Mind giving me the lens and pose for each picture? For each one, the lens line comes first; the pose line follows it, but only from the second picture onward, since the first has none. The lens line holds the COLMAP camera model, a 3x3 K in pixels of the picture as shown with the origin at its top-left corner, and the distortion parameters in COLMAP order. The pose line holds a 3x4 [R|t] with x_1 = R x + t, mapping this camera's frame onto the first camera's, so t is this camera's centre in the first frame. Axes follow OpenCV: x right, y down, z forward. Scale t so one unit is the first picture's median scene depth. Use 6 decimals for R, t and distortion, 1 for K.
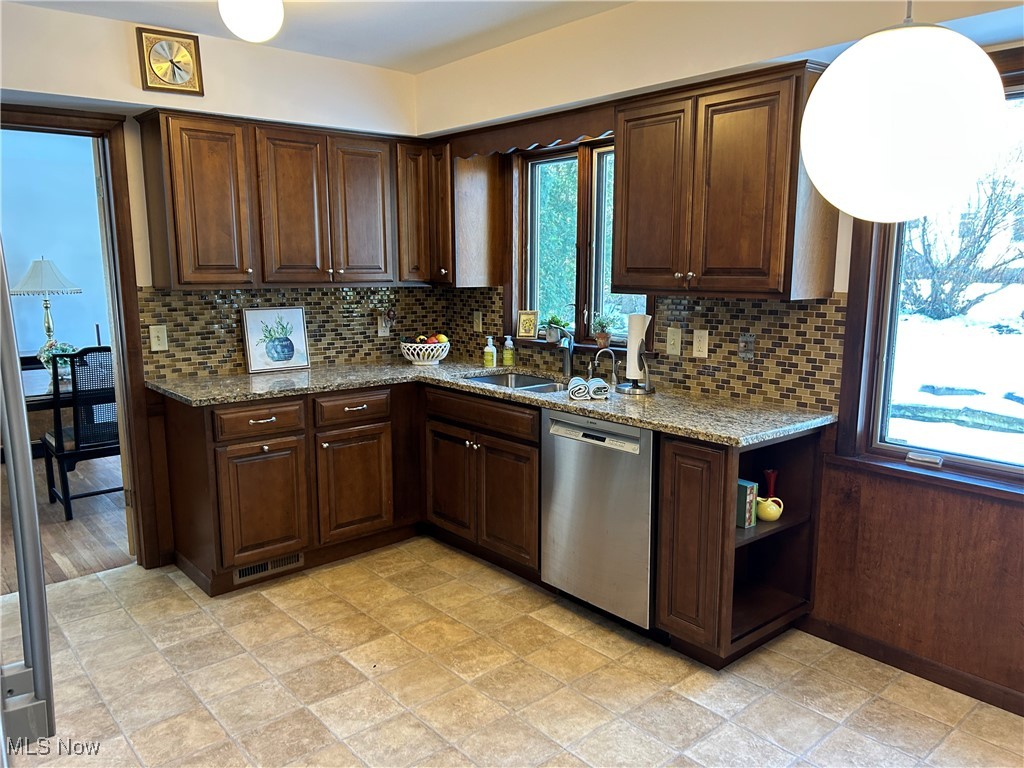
lens RADIAL K [[772.8, 0, 512.8], [0, 772.8, 394.8], [0, 0, 1]] dist [0.072782, -0.075702]
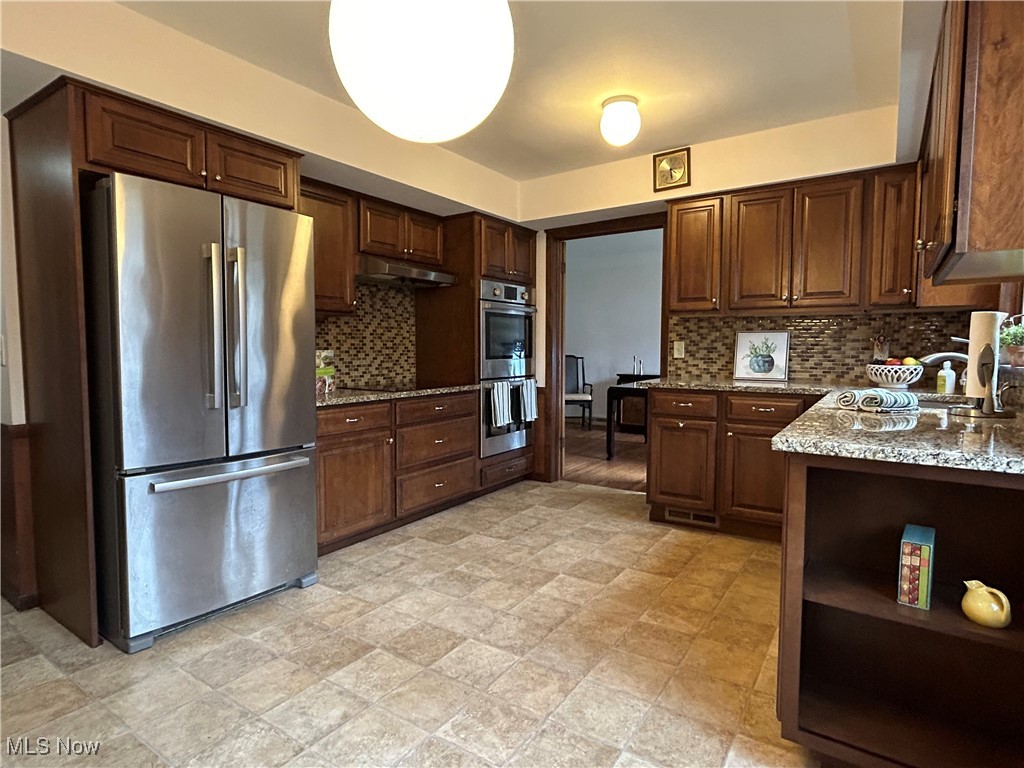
lens RADIAL K [[553.9, 0, 512.0], [0, 553.9, 384.0], [0, 0, 1]] dist [-0.000477, 0.000158]
pose [[0.267257, 0.067112, -0.961285, 0.529333], [-0.165208, 0.985993, 0.022906, 0.023905], [0.949358, 0.152690, 0.274601, 0.424184]]
